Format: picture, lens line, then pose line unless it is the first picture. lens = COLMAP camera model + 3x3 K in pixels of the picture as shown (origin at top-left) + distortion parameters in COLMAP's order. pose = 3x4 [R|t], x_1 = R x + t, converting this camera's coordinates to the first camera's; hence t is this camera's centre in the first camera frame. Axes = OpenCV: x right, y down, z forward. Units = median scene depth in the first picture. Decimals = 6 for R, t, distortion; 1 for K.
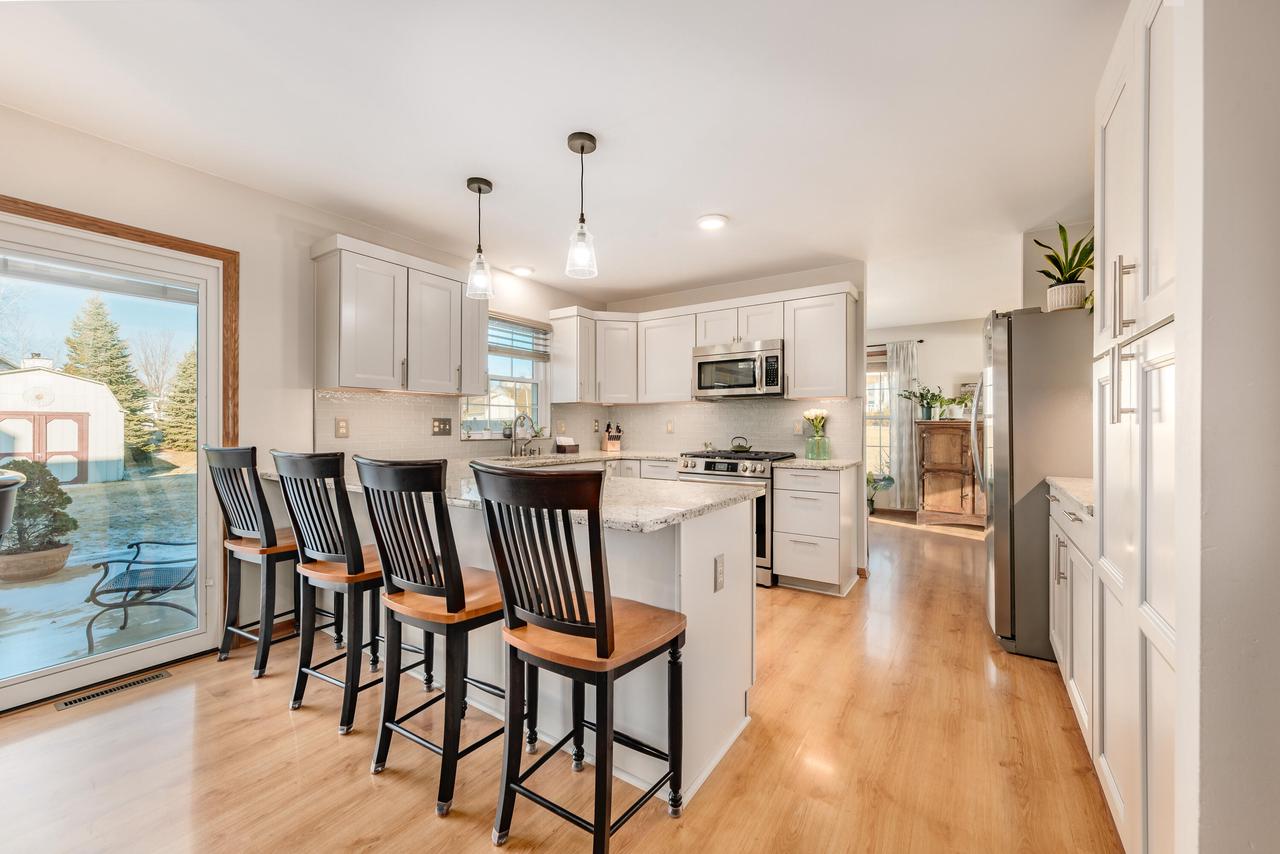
lens RADIAL K [[495.0, 0, 641.9], [0, 495.0, 426.0], [0, 0, 1]] dist [0.000419, 0.000129]
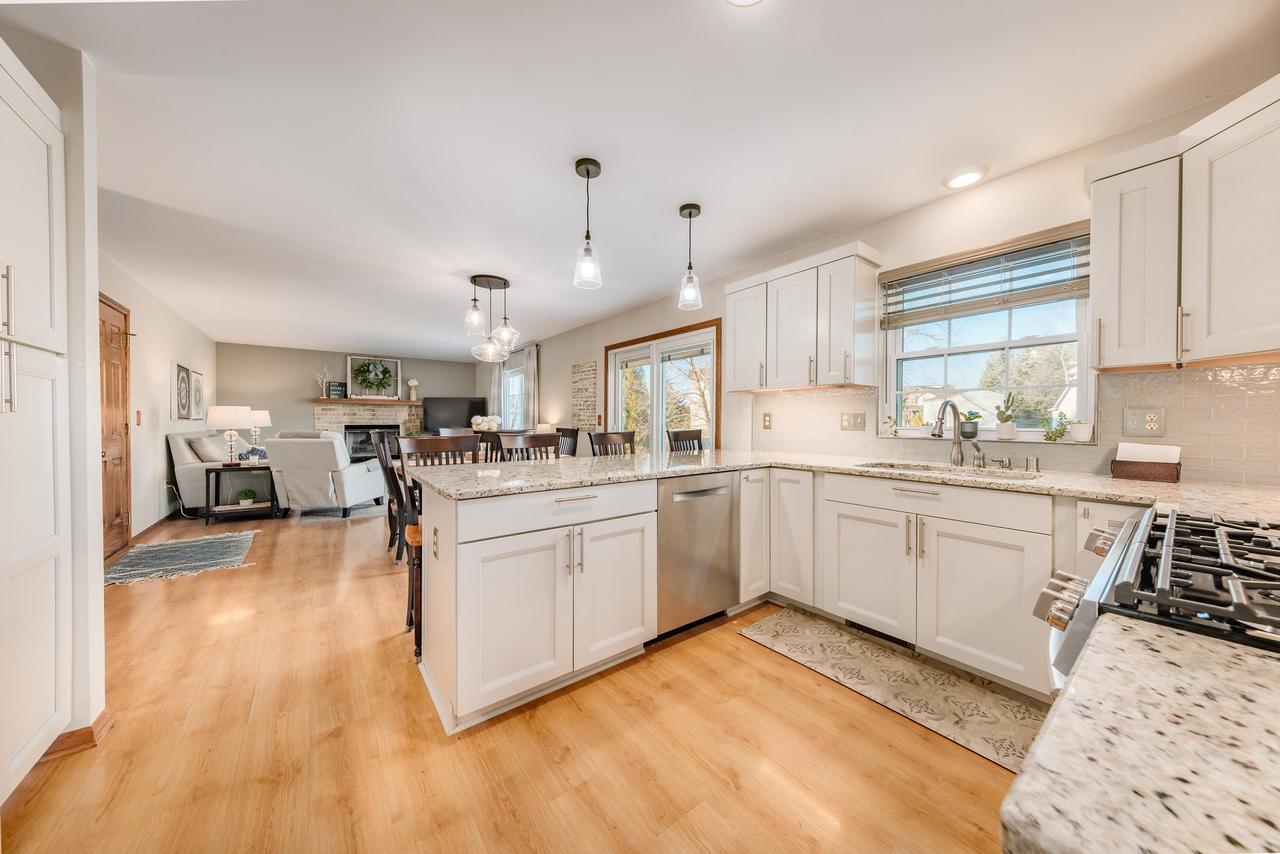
lens RADIAL K [[422.5, 0, 641.4], [0, 422.5, 425.6], [0, 0, 1]] dist [0.003239, -0.000179]
pose [[-0.324049, 0.010669, -0.945980, 0.414956], [-0.002414, 0.999924, 0.012104, 0.001694], [0.946037, 0.006206, -0.323999, 0.783138]]
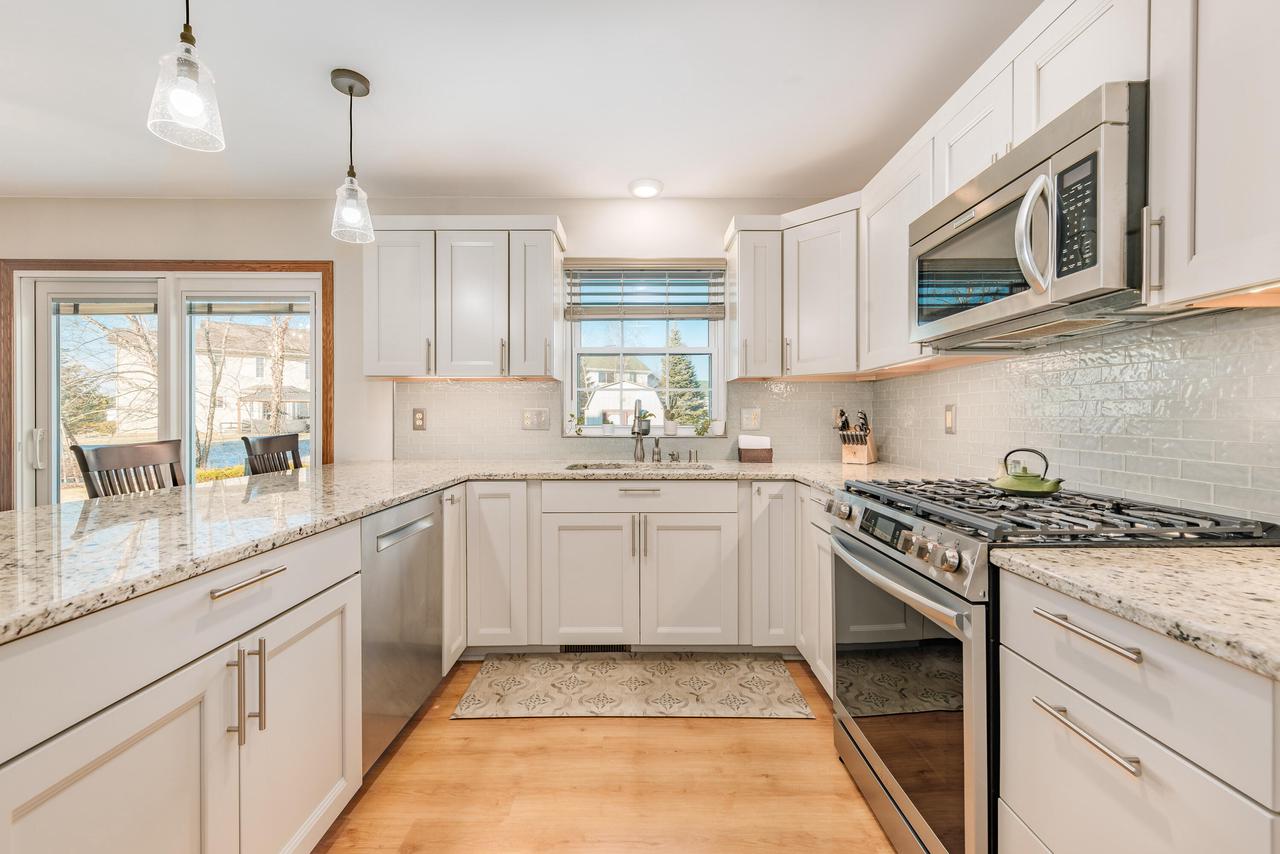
lens RADIAL K [[520.4, 0, 638.9], [0, 520.4, 423.8], [0, 0, 1]] dist [0.006823, -0.001391]
pose [[0.554920, 0.006994, -0.831874, 0.347519], [0.000045, 0.999964, 0.008437, 0.002024], [0.831903, -0.004720, 0.554900, 0.595192]]
